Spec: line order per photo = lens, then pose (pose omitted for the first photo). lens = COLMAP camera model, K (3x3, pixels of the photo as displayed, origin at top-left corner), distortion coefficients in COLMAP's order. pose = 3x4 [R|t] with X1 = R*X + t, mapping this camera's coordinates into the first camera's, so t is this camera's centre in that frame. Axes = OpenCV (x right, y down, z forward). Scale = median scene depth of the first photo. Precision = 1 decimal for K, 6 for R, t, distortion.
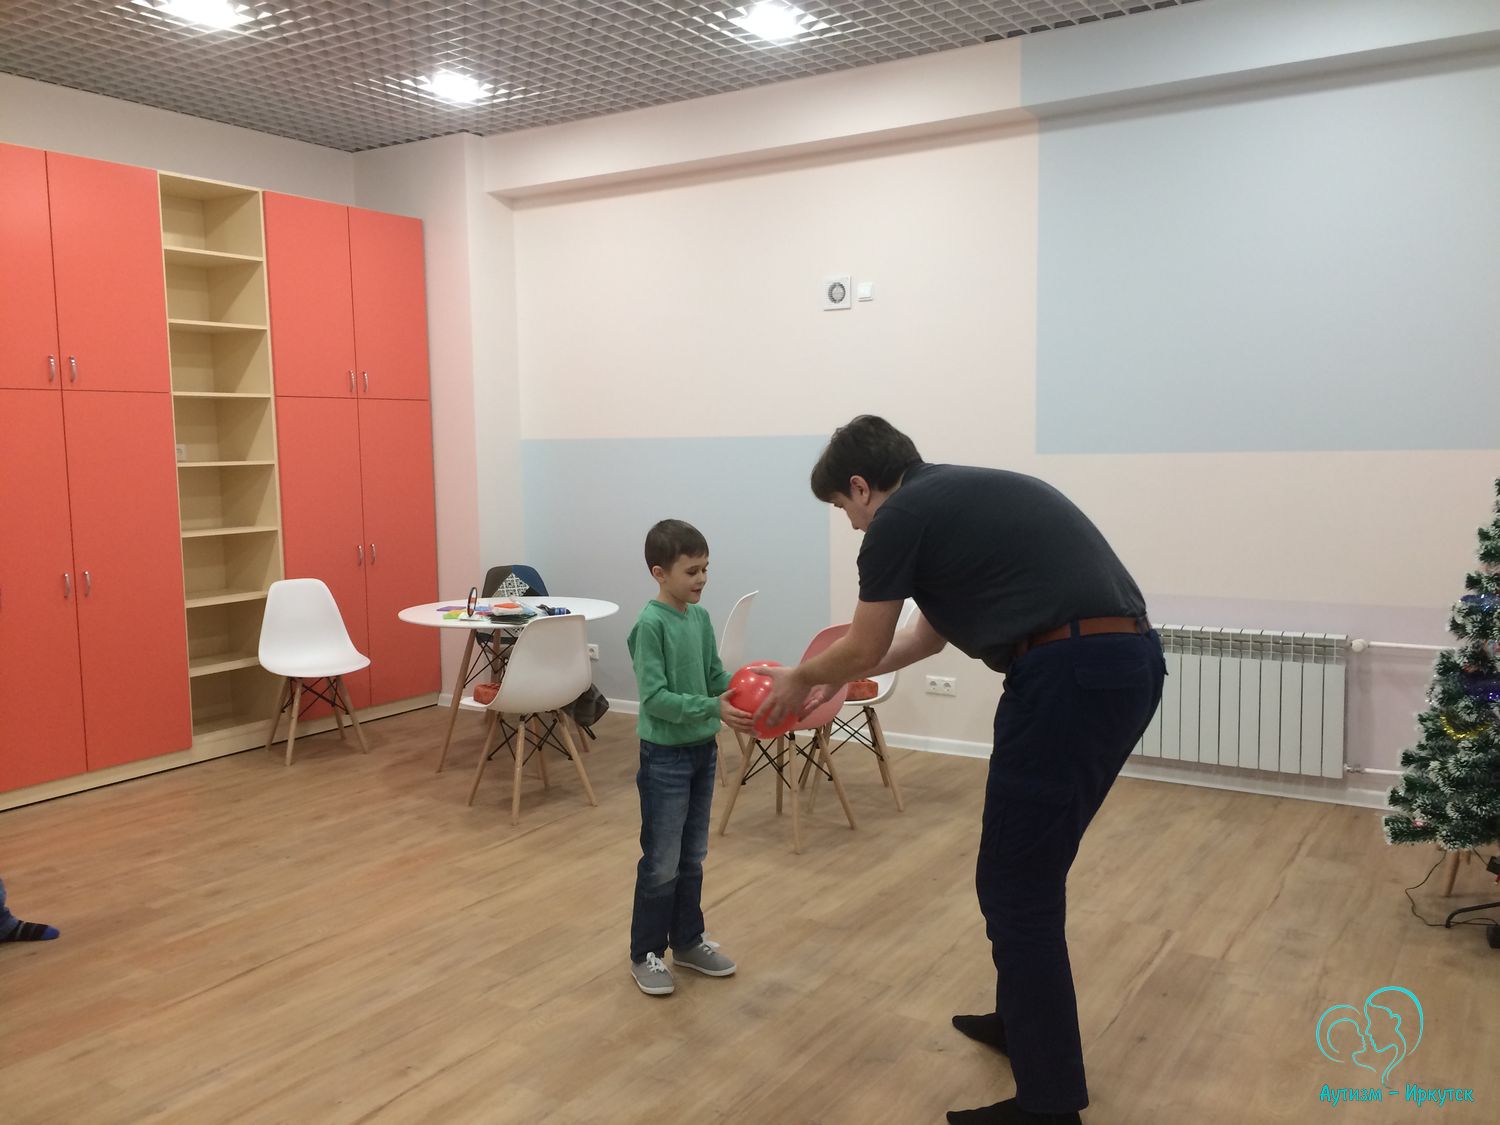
lens RADIAL K [[1260.1, 0, 744.8], [0, 1260.1, 568.7], [0, 0, 1]] dist [0.080361, -0.095235]
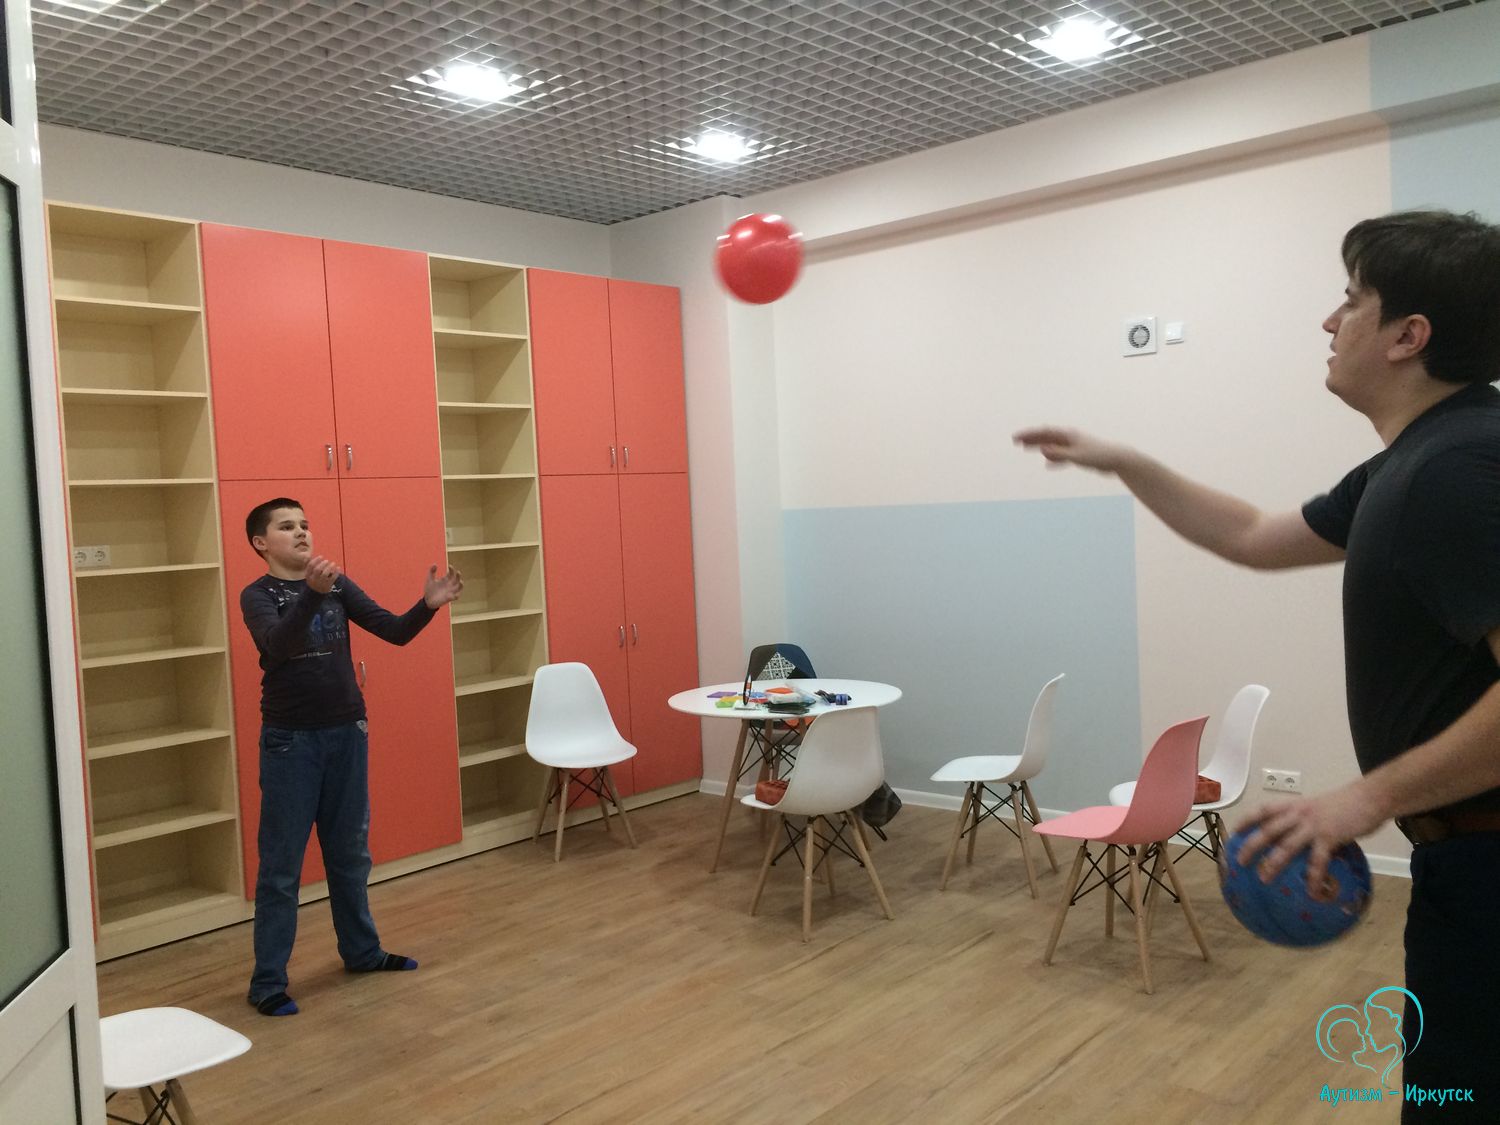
lens RADIAL K [[1260.1, 0, 754.5], [0, 1260.1, 576.1], [0, 0, 1]] dist [0.080361, -0.095235]
pose [[0.986738, -0.022507, -0.160752, -0.062863], [0.015928, 0.998987, -0.042098, -0.018261], [0.161536, 0.038979, 0.986097, 0.090210]]
